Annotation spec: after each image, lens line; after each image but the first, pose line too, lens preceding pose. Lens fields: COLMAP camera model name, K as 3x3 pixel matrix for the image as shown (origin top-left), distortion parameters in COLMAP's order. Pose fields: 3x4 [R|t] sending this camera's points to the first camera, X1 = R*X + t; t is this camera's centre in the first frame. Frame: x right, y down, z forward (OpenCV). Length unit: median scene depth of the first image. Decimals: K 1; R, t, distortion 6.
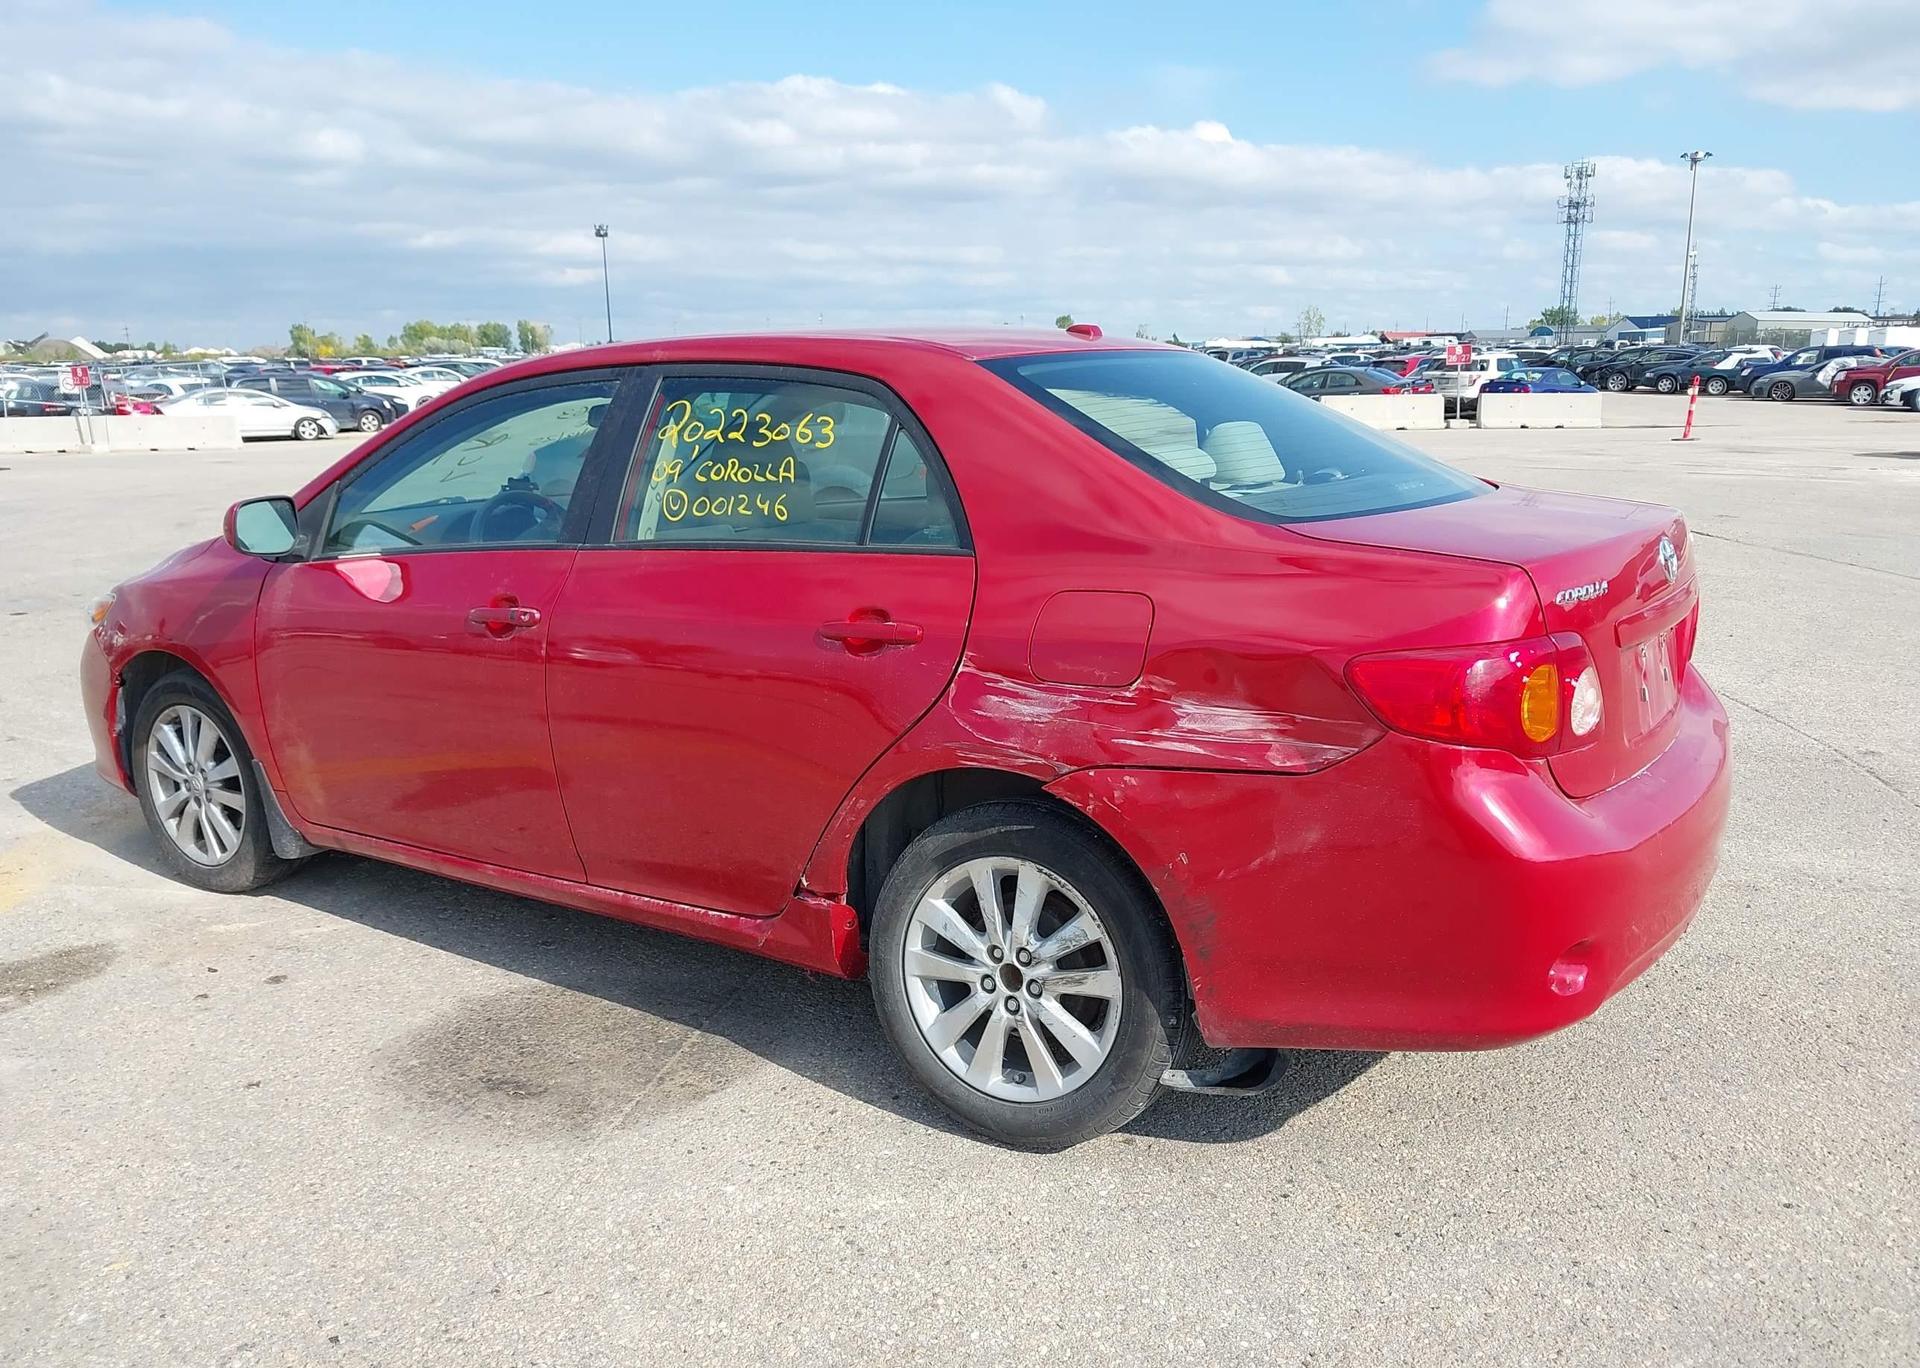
lens RADIAL K [[1521.4, 0, 958.8], [0, 1521.4, 732.8], [0, 0, 1]] dist [0.004182, -0.002957]
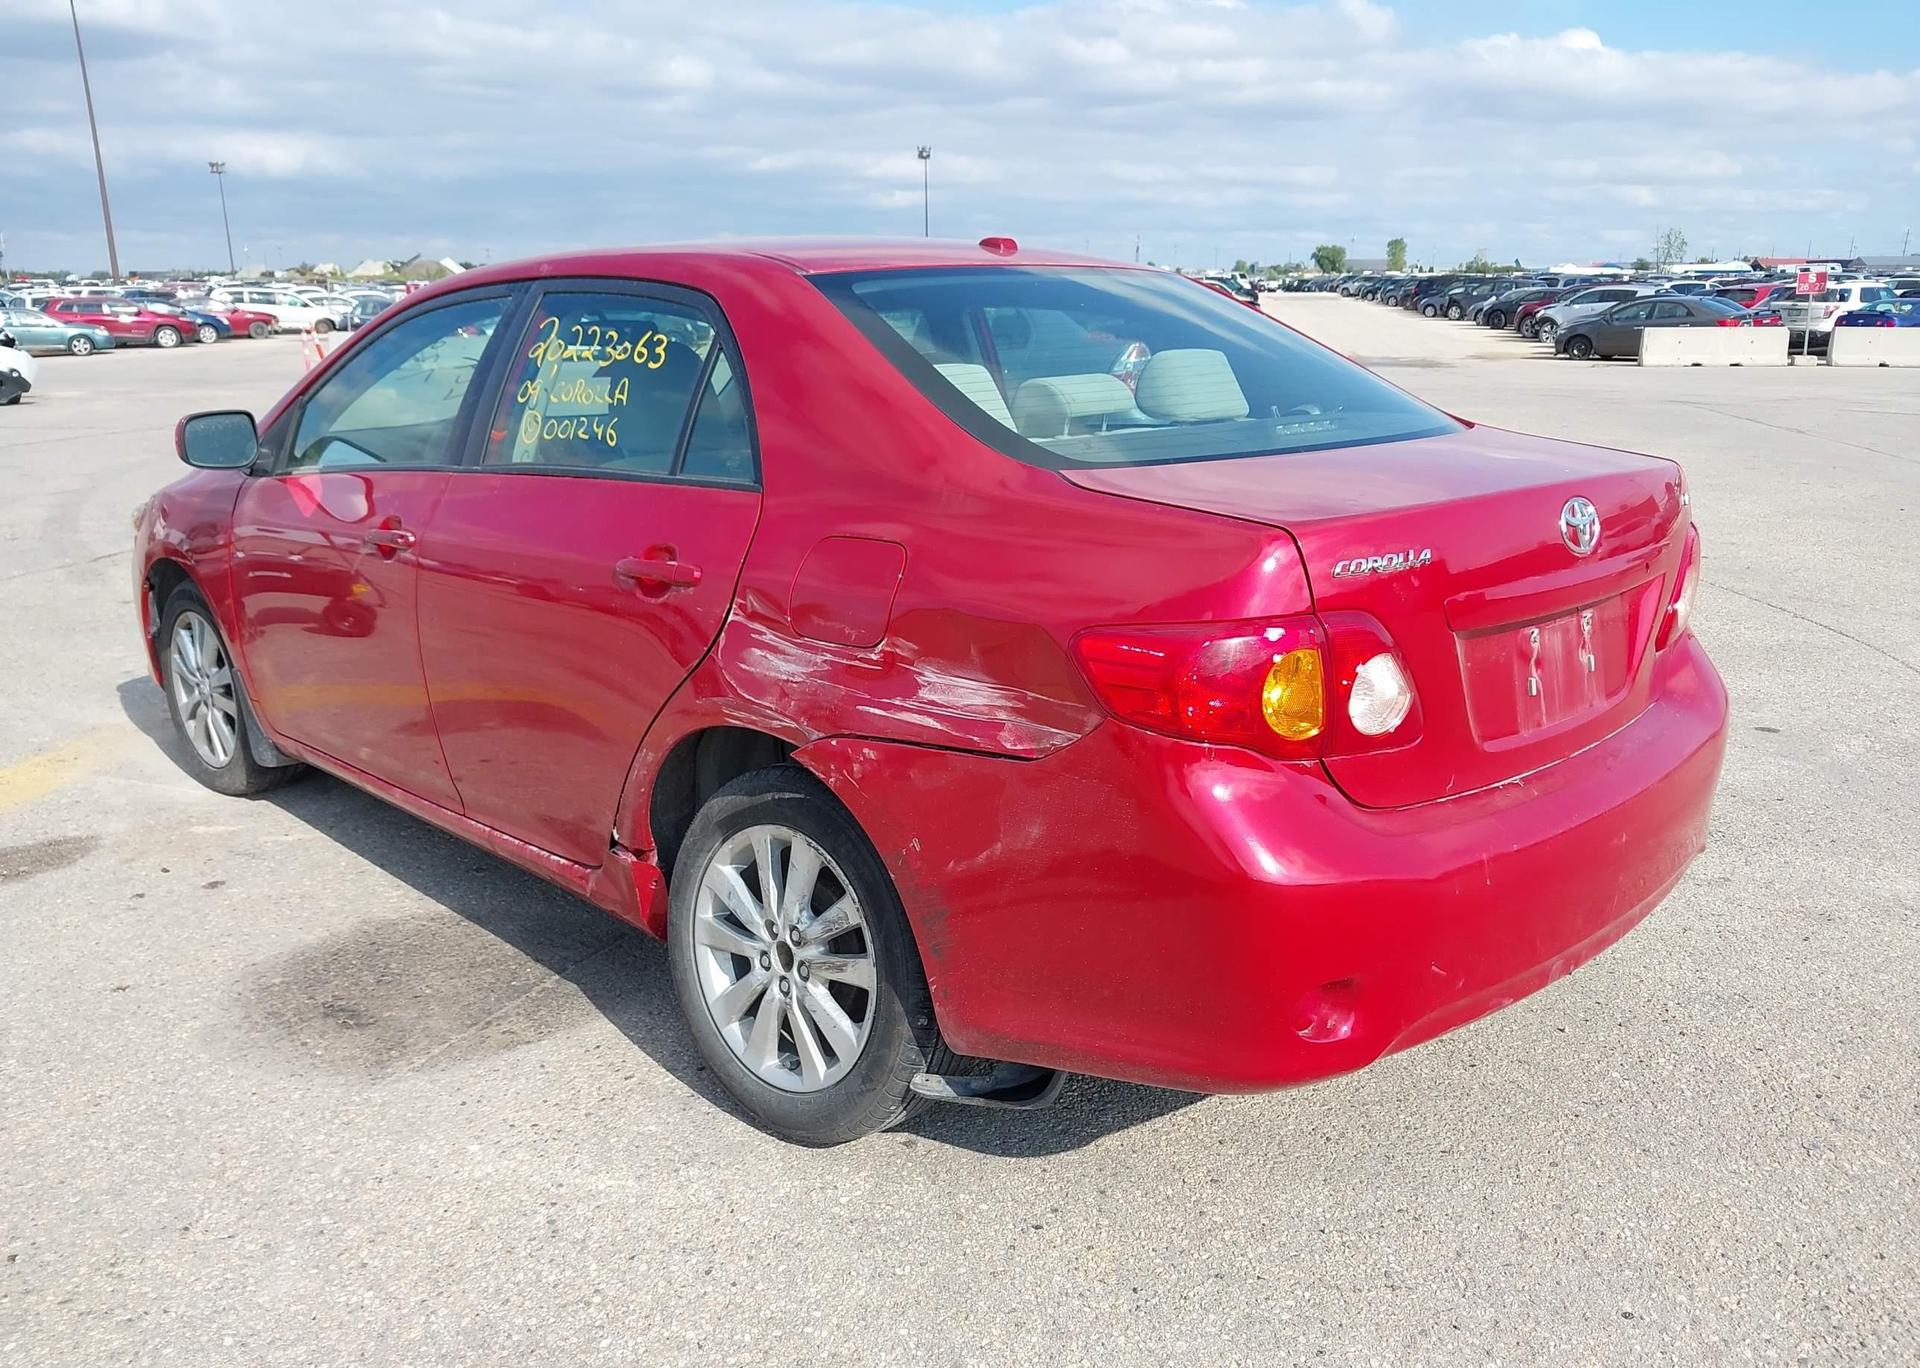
lens RADIAL K [[1519.5, 0, 963.1], [0, 1519.5, 742.1], [0, 0, 1]] dist [-0.026762, 0.045209]
pose [[0.980004, 0.064335, -0.188291, 0.300673], [-0.054196, 0.996814, 0.058512, -0.027207], [0.191455, -0.047138, 0.980369, 0.126837]]
